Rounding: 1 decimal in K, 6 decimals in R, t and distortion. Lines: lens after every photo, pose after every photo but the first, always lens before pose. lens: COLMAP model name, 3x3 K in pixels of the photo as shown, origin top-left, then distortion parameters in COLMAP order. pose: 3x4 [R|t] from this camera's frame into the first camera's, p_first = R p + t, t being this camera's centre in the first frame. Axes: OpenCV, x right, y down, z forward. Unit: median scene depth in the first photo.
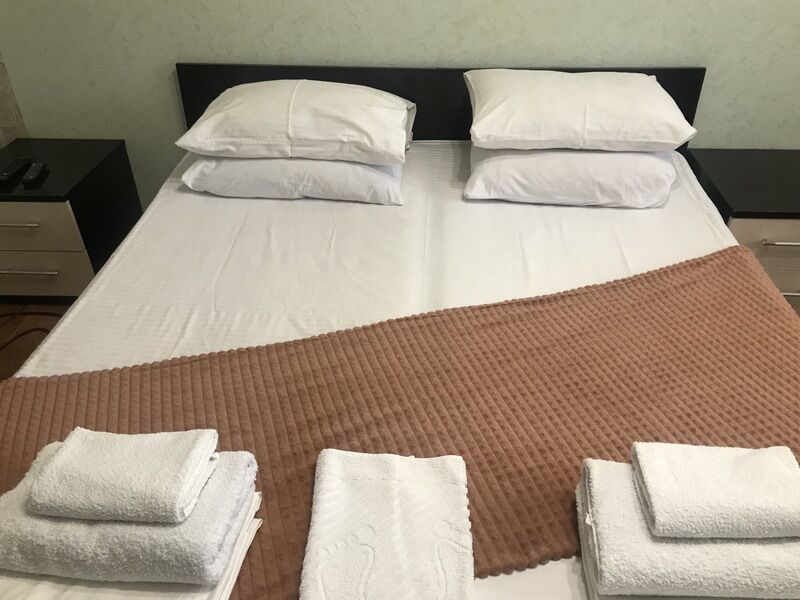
lens RADIAL K [[664.4, 0, 399.6], [0, 664.4, 296.9], [0, 0, 1]] dist [0.039981, -0.033926]
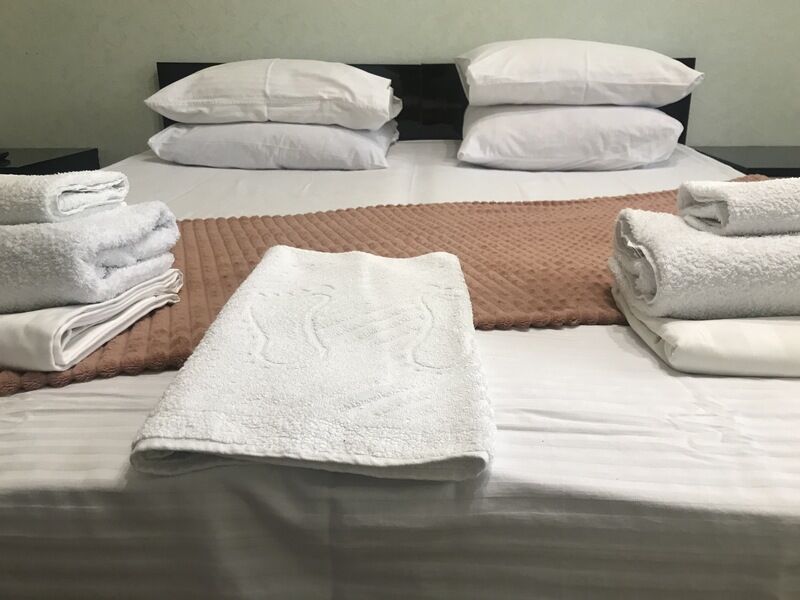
lens RADIAL K [[664.4, 0, 401.3], [0, 664.4, 301.6], [0, 0, 1]] dist [0.039981, -0.033926]
pose [[0.999946, -0.003162, 0.009947, 0.014921], [0.005735, 0.962707, -0.270485, 0.293262], [-0.008721, 0.270528, 0.962673, 0.166750]]
